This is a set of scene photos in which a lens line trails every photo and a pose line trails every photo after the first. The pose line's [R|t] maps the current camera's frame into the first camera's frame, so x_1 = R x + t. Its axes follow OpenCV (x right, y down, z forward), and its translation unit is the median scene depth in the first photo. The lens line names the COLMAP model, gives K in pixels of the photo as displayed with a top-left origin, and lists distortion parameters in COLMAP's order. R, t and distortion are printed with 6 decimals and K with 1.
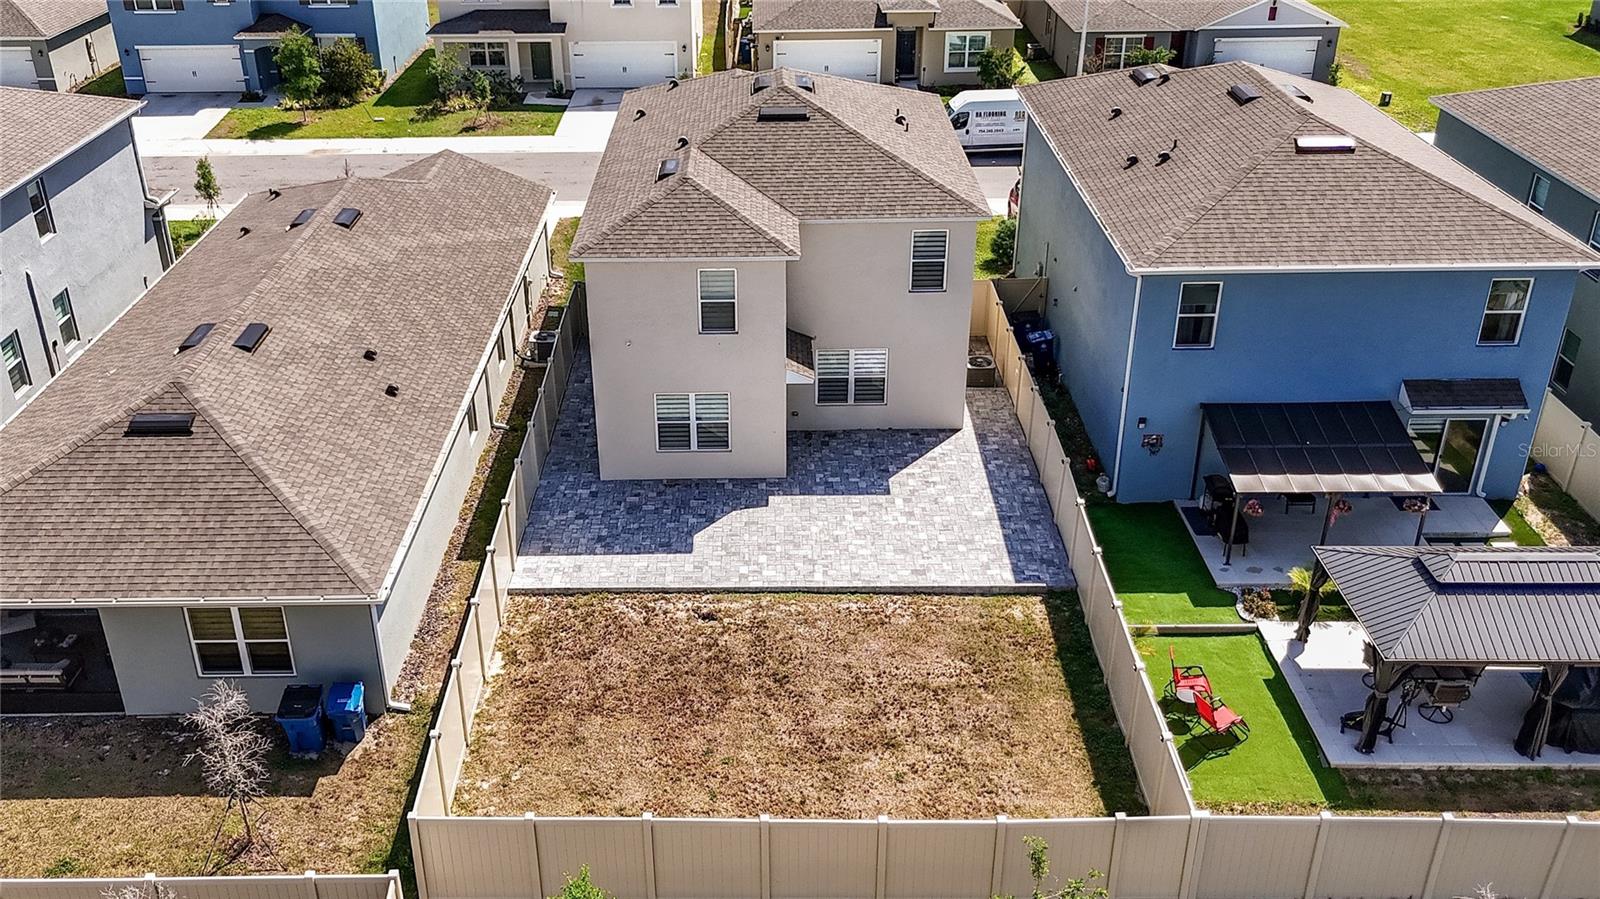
lens RADIAL K [[1431.4, 0, 747.6], [0, 1431.4, 447.5], [0, 0, 1]] dist [0.086118, -0.141680]
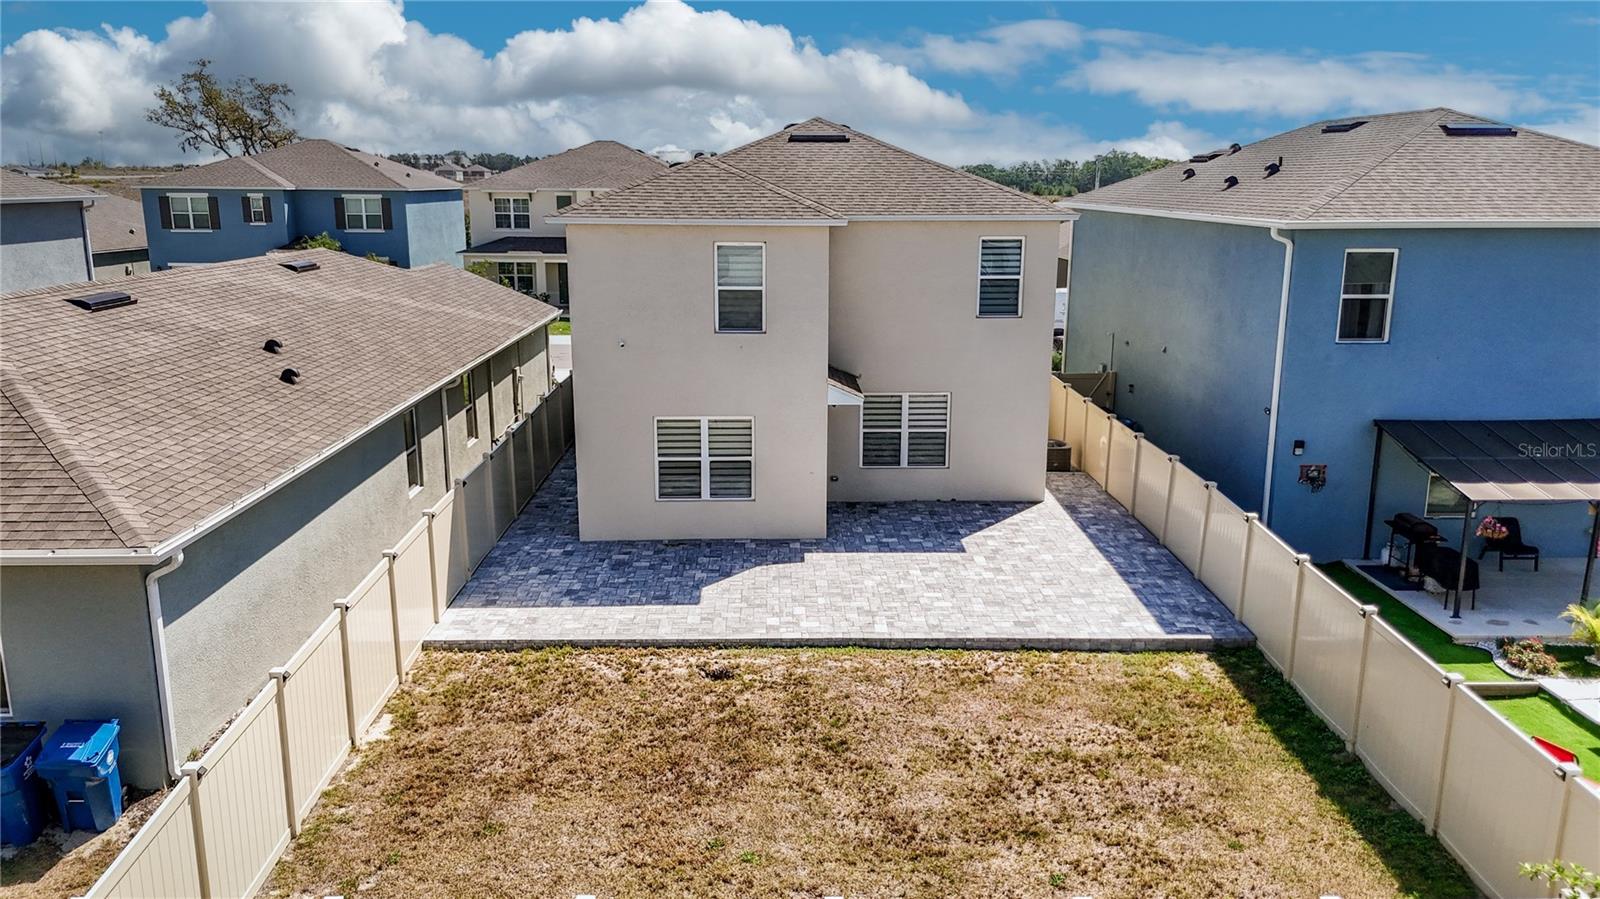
lens RADIAL K [[1201.5, 0, 800.0], [0, 1201.5, 449.5], [0, 0, 1]] dist [0.029973, -0.011197]
pose [[0.999353, 0.009746, 0.034627, -0.010730], [-0.000493, 0.966220, -0.257719, 0.158817], [-0.035969, 0.257535, 0.965599, 0.427408]]
